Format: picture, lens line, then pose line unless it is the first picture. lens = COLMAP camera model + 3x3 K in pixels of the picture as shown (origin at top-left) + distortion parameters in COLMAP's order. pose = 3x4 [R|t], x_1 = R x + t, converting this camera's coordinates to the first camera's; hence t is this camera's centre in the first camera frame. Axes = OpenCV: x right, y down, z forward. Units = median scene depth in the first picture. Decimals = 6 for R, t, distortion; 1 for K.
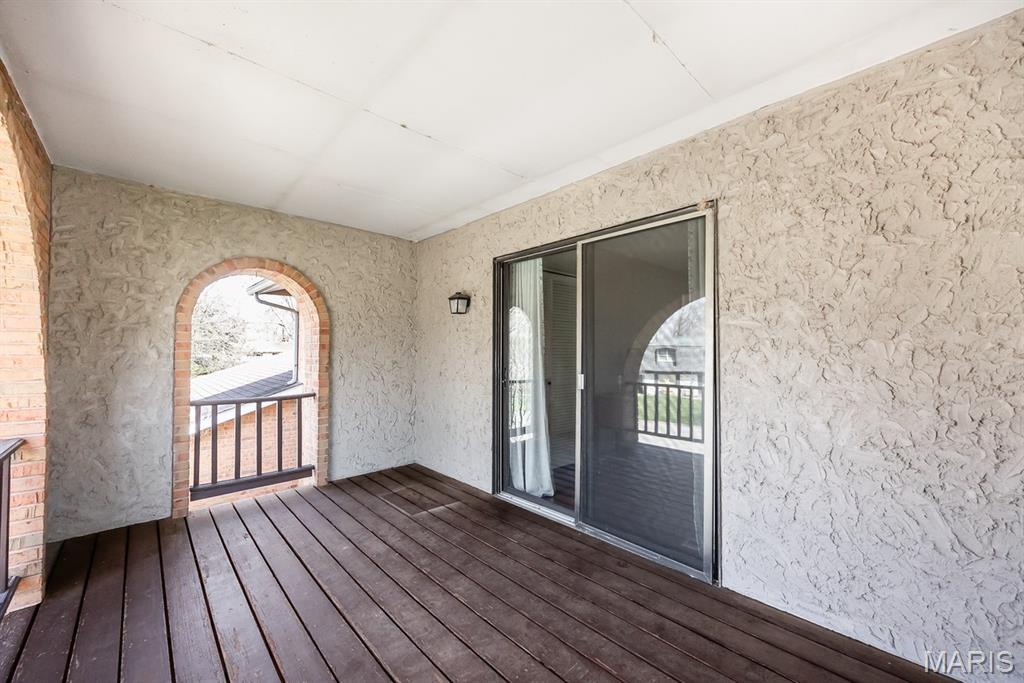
lens RADIAL K [[397.1, 0, 512.6], [0, 397.1, 346.0], [0, 0, 1]] dist [-0.002093, -0.000101]
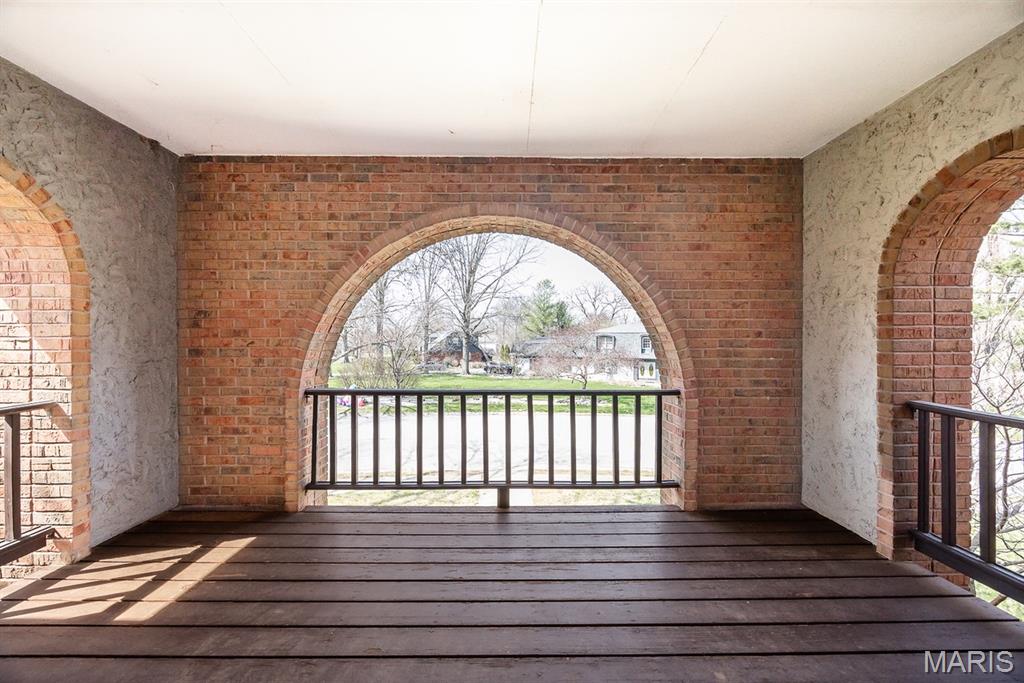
lens RADIAL K [[397.1, 0, 512.5], [0, 397.1, 337.9], [0, 0, 1]] dist [-0.002093, -0.000101]
pose [[-0.679252, 0.007352, -0.733868, 0.159608], [0.015690, 0.999867, -0.004506, 0.024602], [0.733737, -0.014575, -0.679277, 1.037263]]
